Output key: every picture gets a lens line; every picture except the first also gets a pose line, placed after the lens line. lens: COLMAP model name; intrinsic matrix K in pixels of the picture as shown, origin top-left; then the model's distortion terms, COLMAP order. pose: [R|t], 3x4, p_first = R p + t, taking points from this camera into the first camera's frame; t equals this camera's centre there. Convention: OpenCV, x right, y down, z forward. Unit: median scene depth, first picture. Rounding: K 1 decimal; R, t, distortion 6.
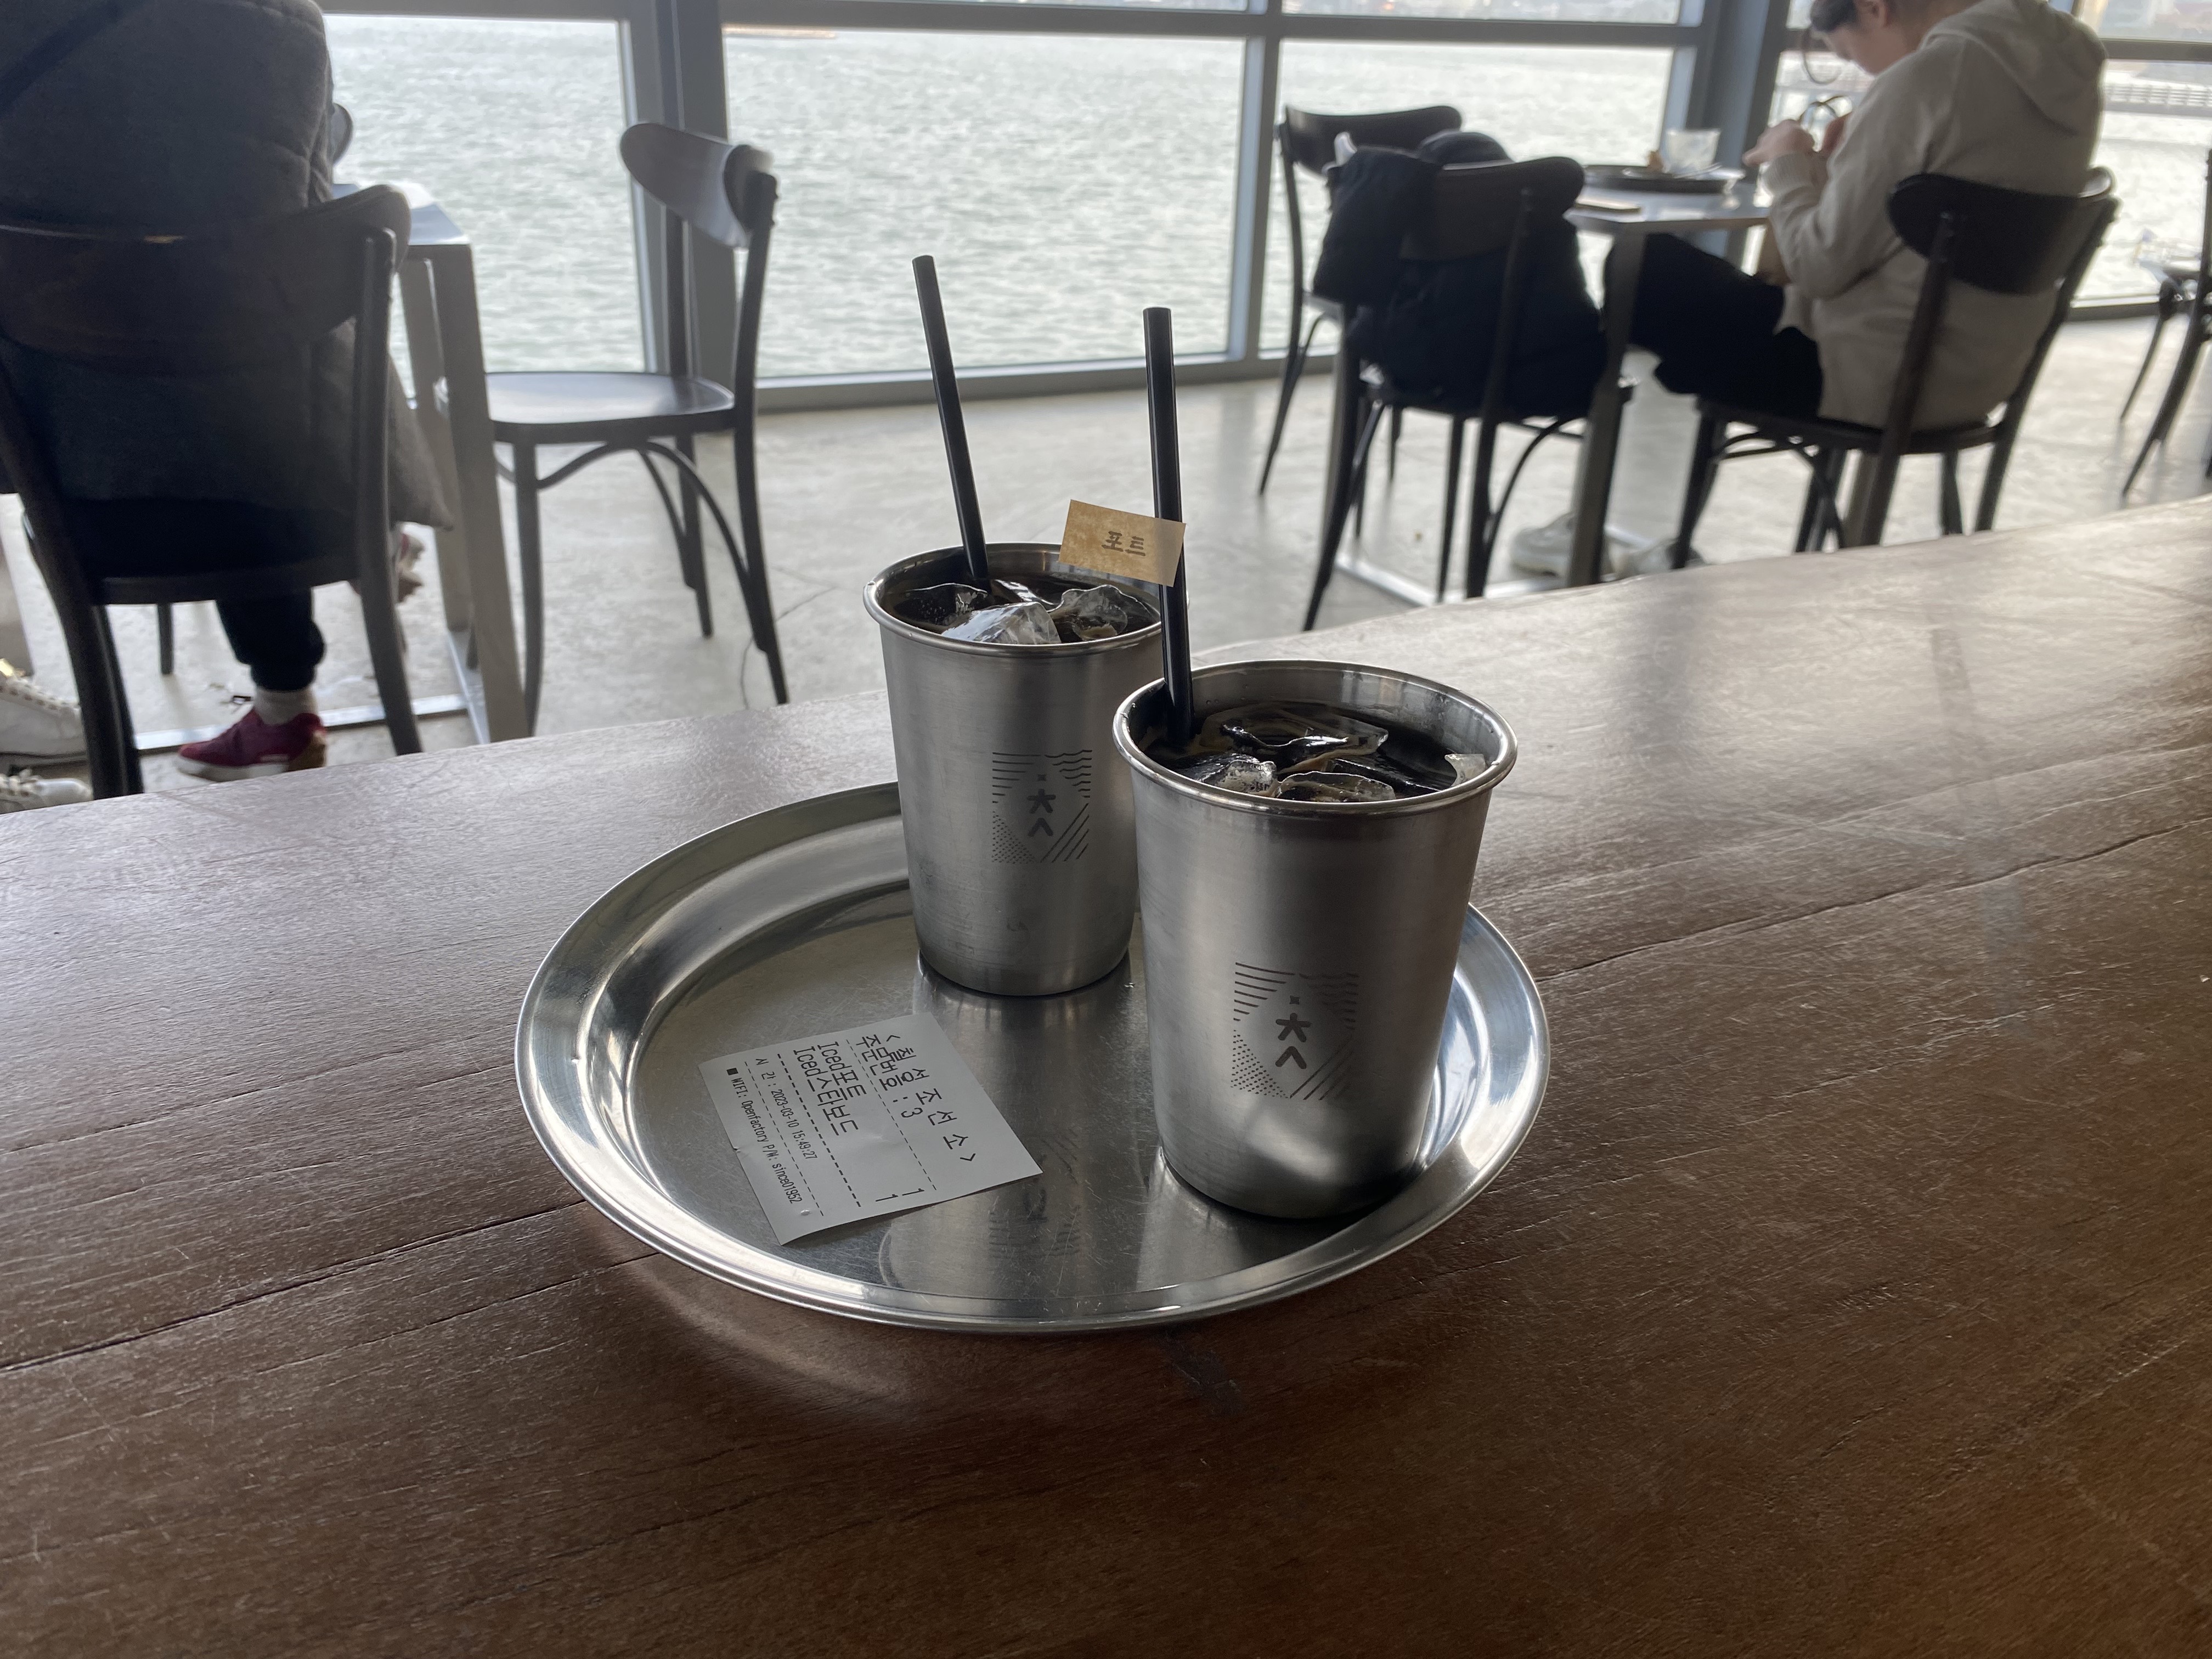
lens RADIAL K [[1721.3, 0, 1107.8], [0, 1721.3, 828.7], [0, 0, 1]] dist [0.022942, -0.020007]
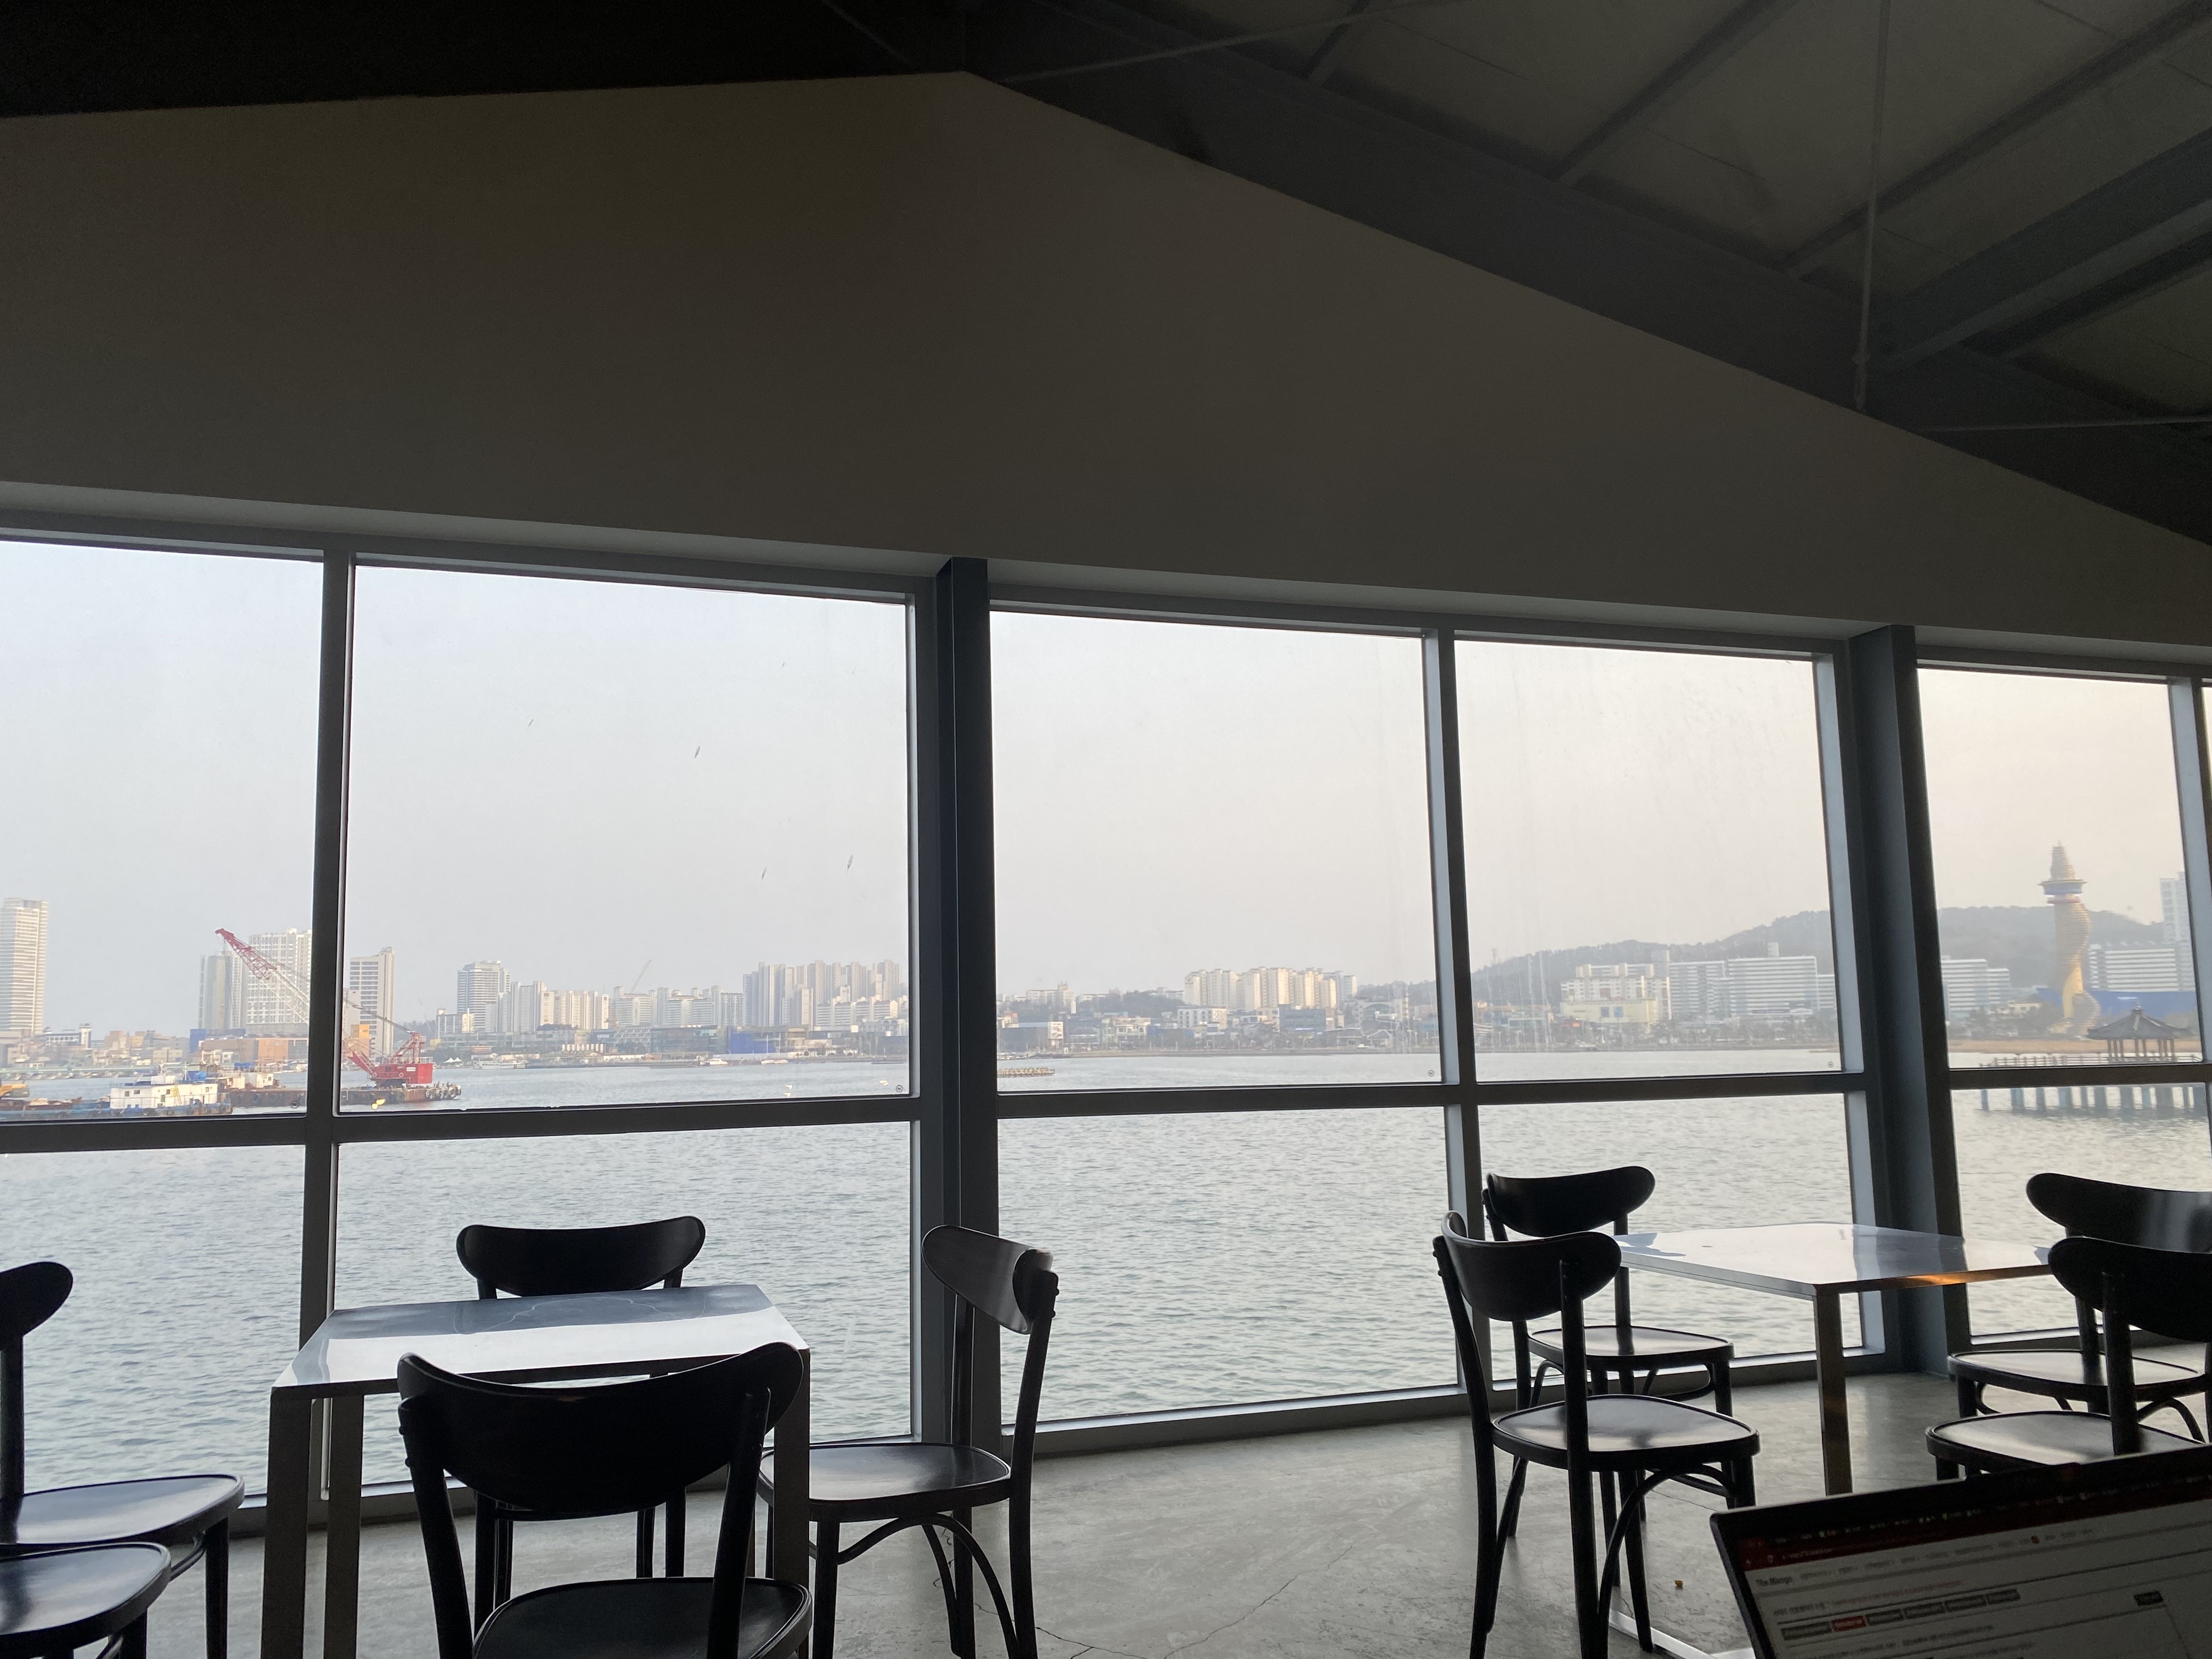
lens RADIAL K [[1721.3, 0, 1091.4], [0, 1721.3, 831.0], [0, 0, 1]] dist [0.022942, -0.020007]
pose [[0.990743, -0.065953, -0.118654, -0.006163], [-0.008024, 0.844069, -0.536175, -0.000756], [0.135514, 0.532163, 0.835726, -0.102879]]
